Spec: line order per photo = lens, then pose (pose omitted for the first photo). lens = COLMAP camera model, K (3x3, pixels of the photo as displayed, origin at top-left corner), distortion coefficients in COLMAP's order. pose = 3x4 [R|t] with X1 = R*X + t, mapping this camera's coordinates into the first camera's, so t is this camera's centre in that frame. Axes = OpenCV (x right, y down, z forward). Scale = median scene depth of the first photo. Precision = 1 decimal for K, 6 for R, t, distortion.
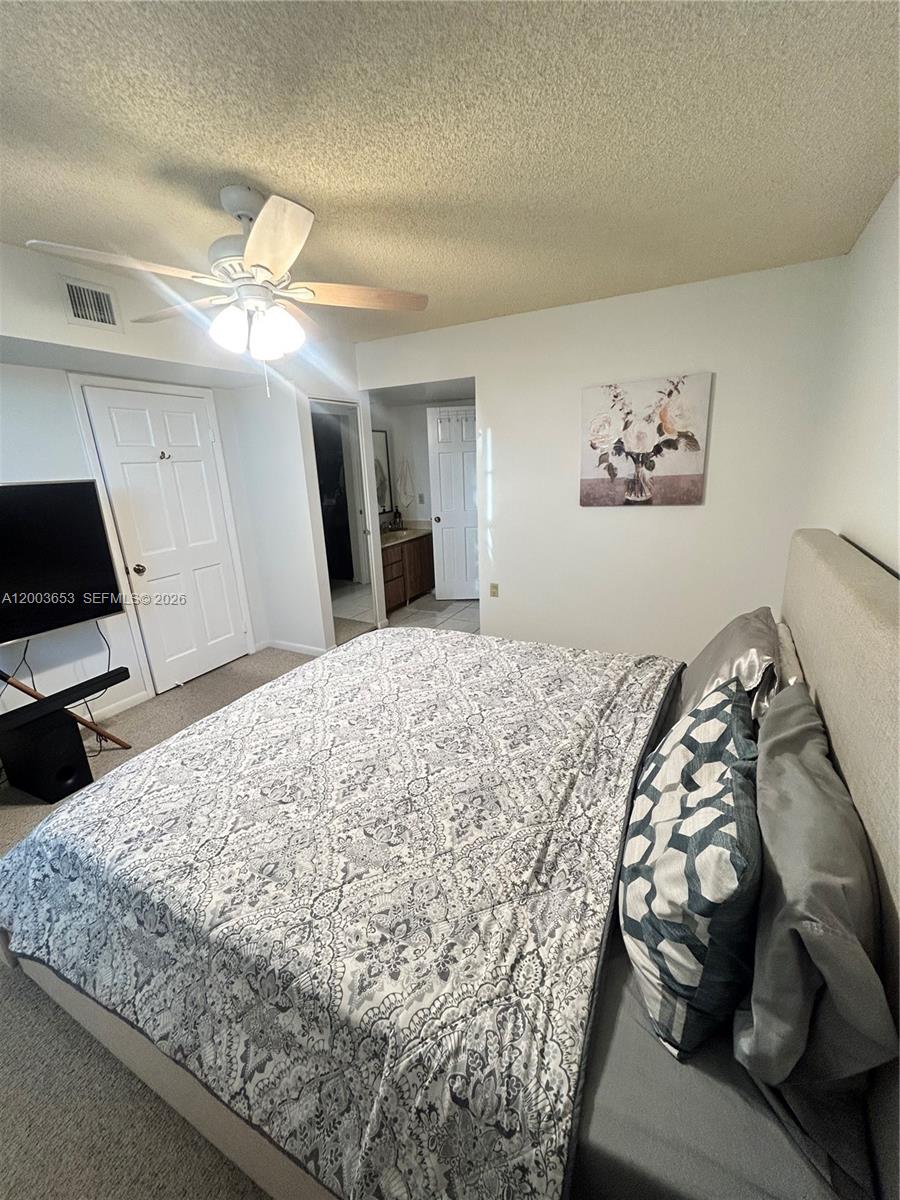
lens RADIAL K [[478.7, 0, 452.2], [0, 478.7, 597.5], [0, 0, 1]] dist [-0.001661, 0.001240]
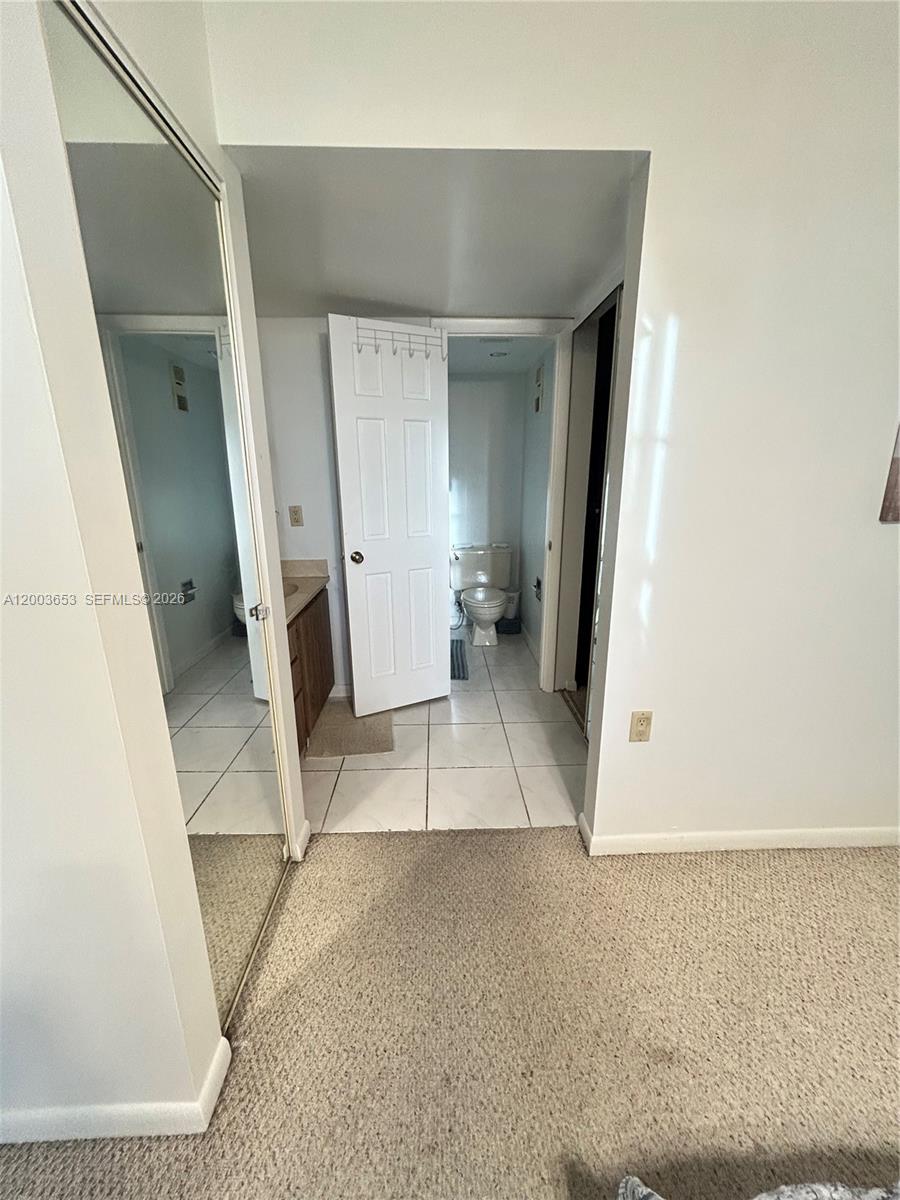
lens RADIAL K [[478.7, 0, 452.9], [0, 478.7, 601.0], [0, 0, 1]] dist [-0.001661, 0.001240]
pose [[0.864638, -0.092441, 0.493817, -0.198110], [0.109917, 0.993920, -0.006399, -0.111362], [-0.490223, 0.059812, 0.869542, 0.566467]]
